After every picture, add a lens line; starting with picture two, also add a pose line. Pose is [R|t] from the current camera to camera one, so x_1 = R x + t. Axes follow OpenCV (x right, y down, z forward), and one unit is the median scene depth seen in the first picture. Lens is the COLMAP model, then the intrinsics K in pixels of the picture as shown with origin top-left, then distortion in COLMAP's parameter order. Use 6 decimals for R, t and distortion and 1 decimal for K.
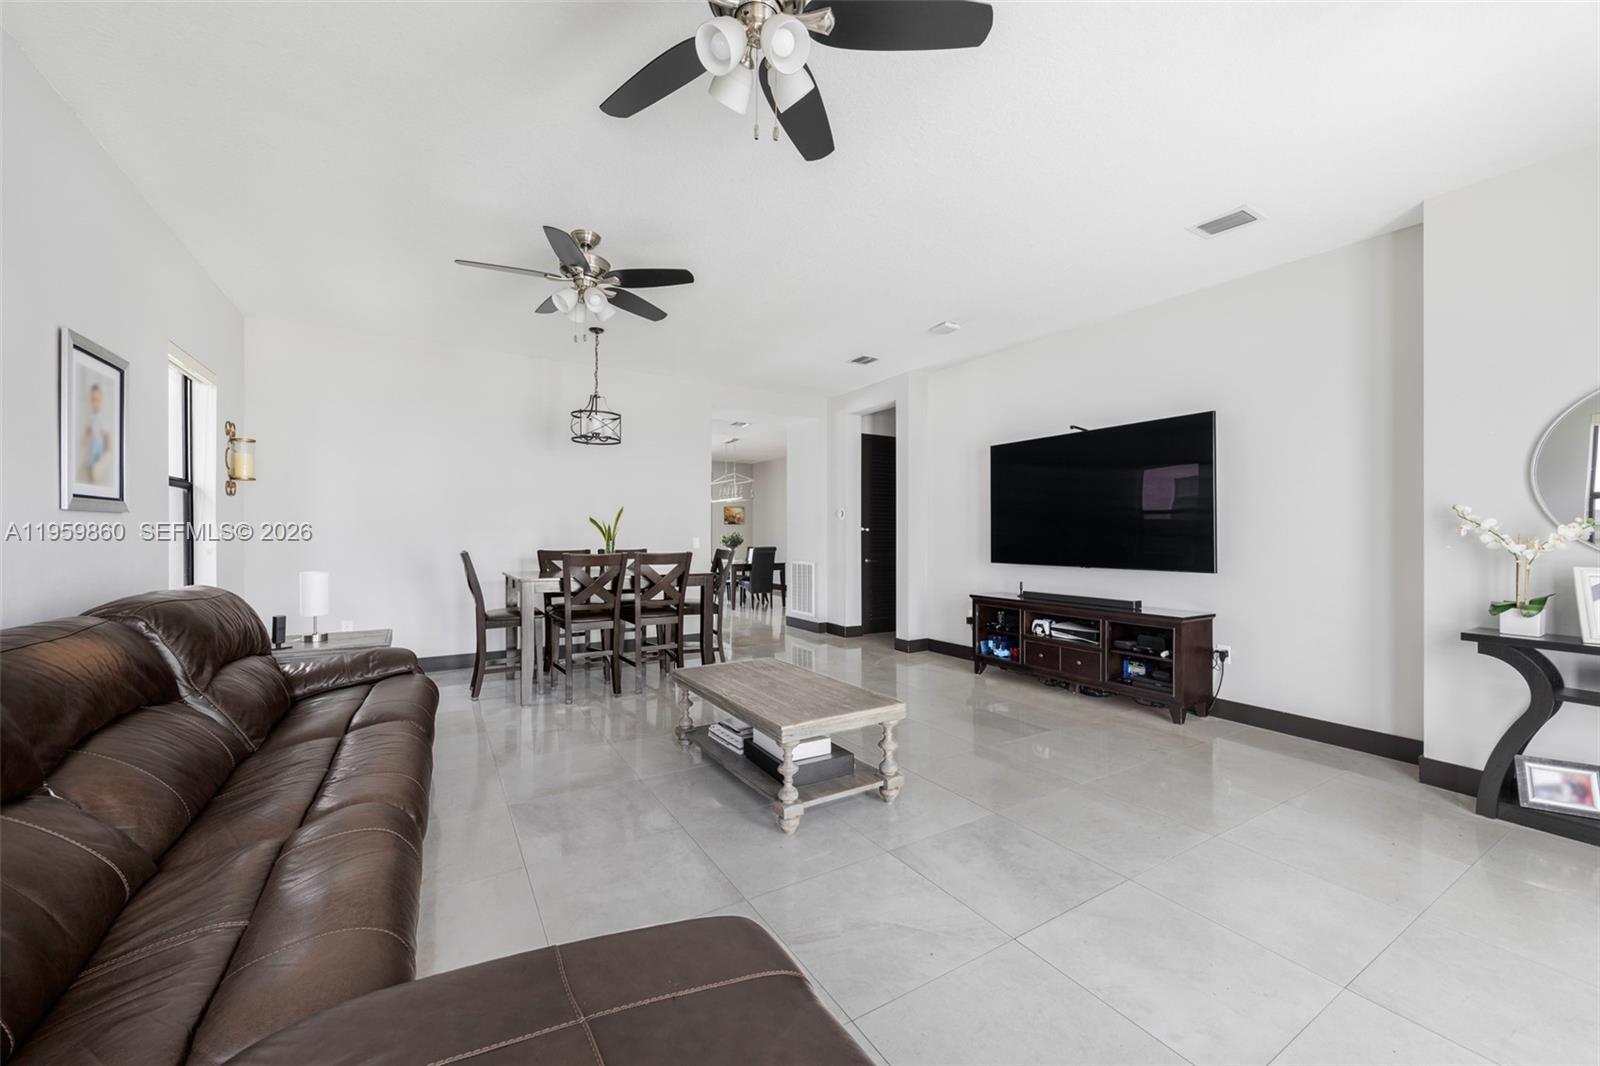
lens RADIAL K [[612.3, 0, 800.0], [0, 612.3, 533.0], [0, 0, 1]] dist [-0.000734, -0.000047]
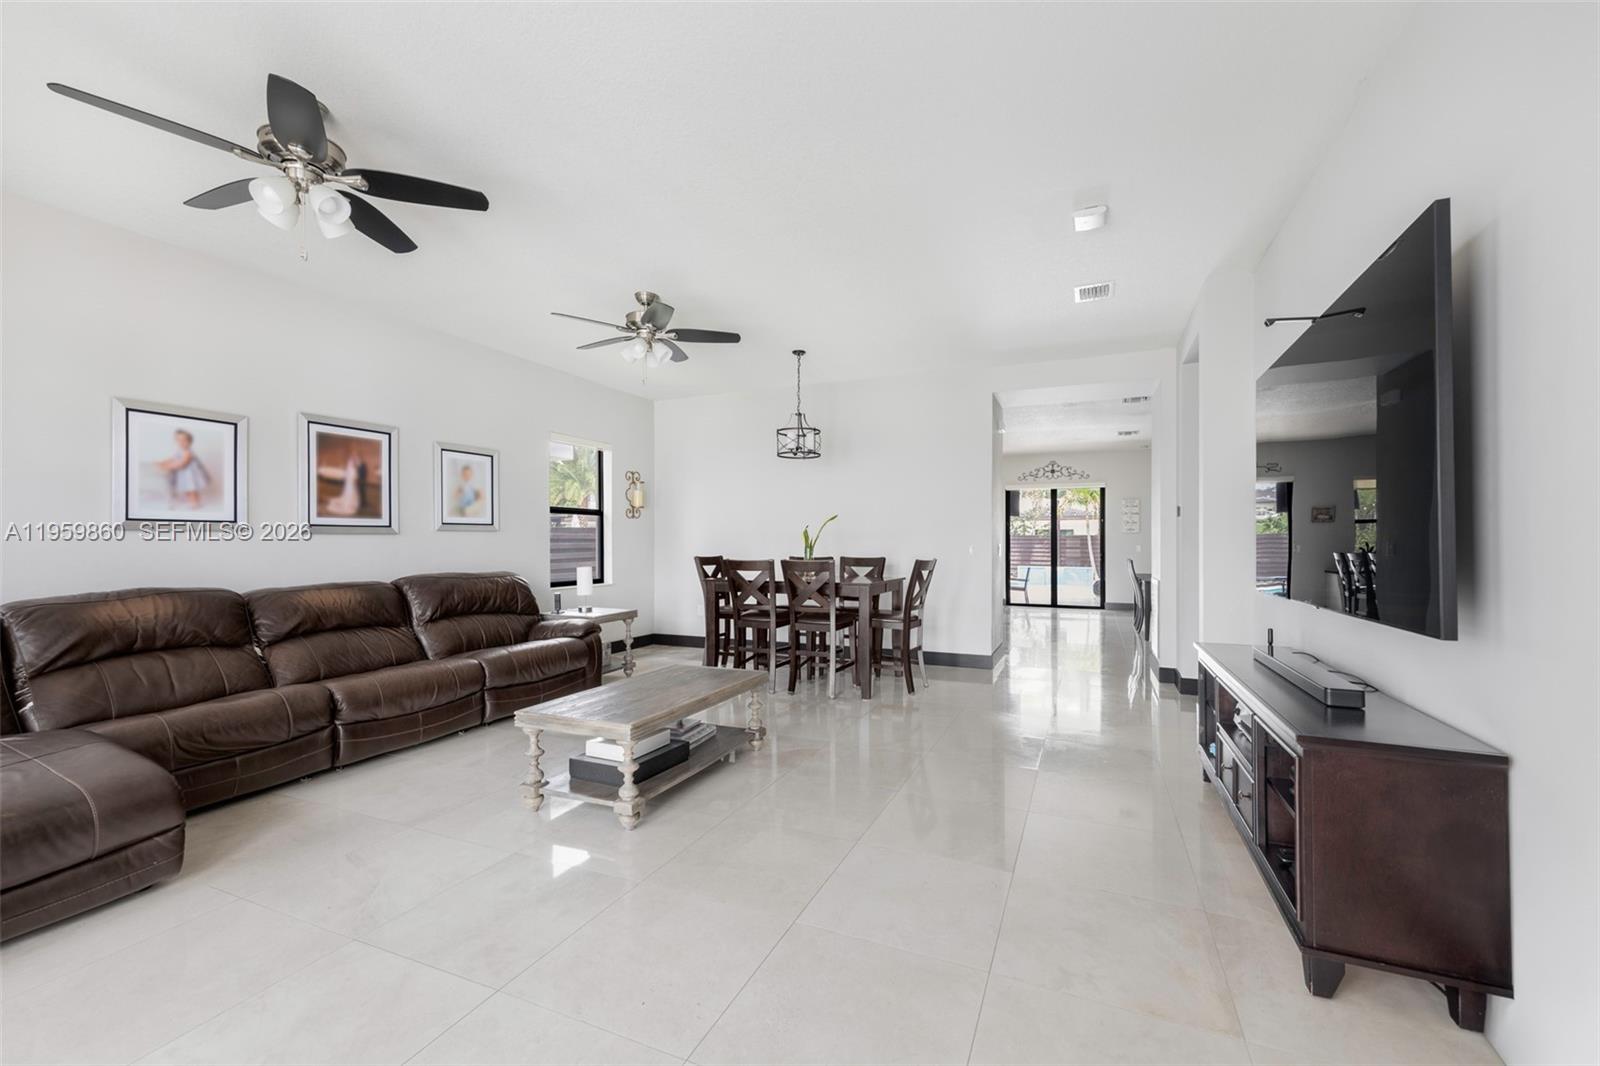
lens RADIAL K [[643.1, 0, 800.0], [0, 643.1, 533.0], [0, 0, 1]] dist [-0.000087, 0.000027]
pose [[0.564981, -0.010534, -0.825037, 0.697562], [0.001135, 0.999927, -0.011990, -0.000600], [0.825103, 0.005837, 0.564952, 0.415253]]
